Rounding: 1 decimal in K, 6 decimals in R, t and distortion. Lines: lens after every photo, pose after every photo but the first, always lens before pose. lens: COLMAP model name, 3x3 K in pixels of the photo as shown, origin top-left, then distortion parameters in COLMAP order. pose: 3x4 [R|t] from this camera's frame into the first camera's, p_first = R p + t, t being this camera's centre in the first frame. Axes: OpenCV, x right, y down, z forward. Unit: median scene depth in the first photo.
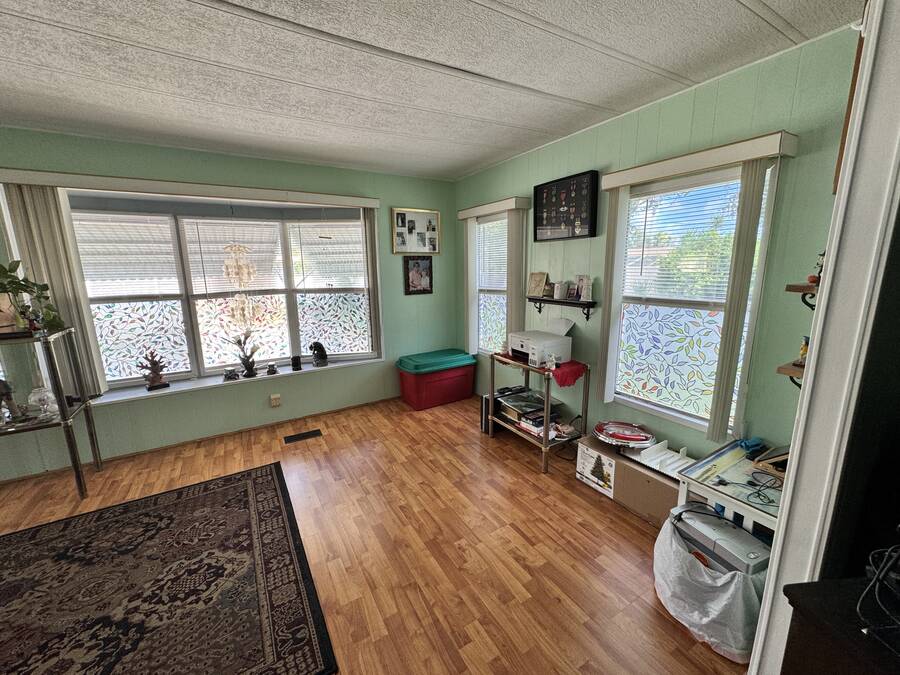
lens RADIAL K [[358.5, 0, 450.2], [0, 358.5, 336.3], [0, 0, 1]] dist [-0.001194, 0.000126]
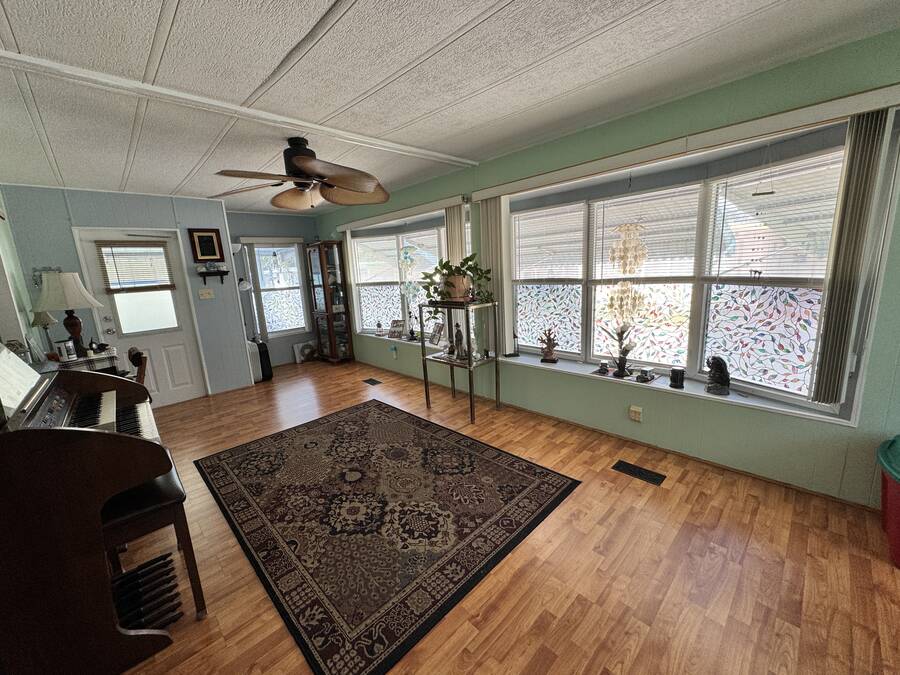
lens RADIAL K [[358.5, 0, 450.2], [0, 358.5, 336.3], [0, 0, 1]] dist [-0.001194, 0.000126]
pose [[0.224446, 0.189805, -0.955823, 0.177175], [-0.137020, 0.977251, 0.161885, -0.073454], [0.964806, 0.094633, 0.245347, 0.407913]]
